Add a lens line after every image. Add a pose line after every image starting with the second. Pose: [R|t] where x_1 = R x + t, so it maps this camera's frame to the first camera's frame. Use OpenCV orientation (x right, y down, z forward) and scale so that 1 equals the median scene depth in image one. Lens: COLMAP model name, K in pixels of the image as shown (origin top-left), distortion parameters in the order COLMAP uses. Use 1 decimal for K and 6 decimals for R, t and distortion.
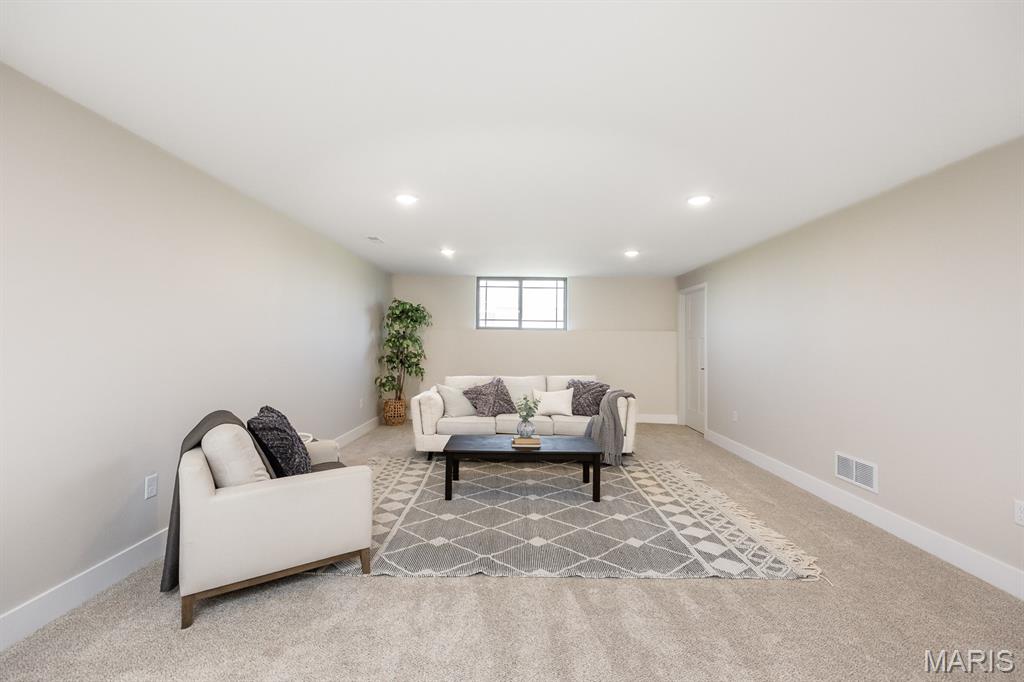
lens RADIAL K [[397.8, 0, 516.8], [0, 397.8, 344.1], [0, 0, 1]] dist [-0.002195, -0.000195]
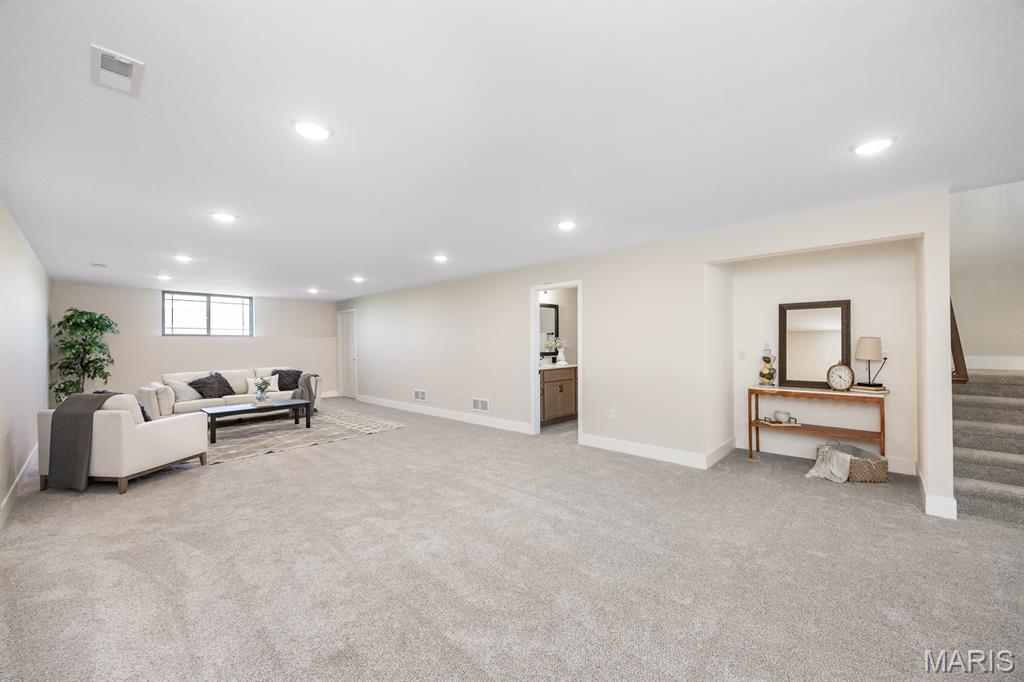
lens RADIAL K [[397.8, 0, 516.8], [0, 397.8, 344.1], [0, 0, 1]] dist [-0.002195, -0.000195]
pose [[0.646372, -0.018402, 0.762801, -0.347405], [0.021346, 0.999754, 0.006031, 0.001111], [-0.762724, 0.012384, 0.646606, -0.577978]]
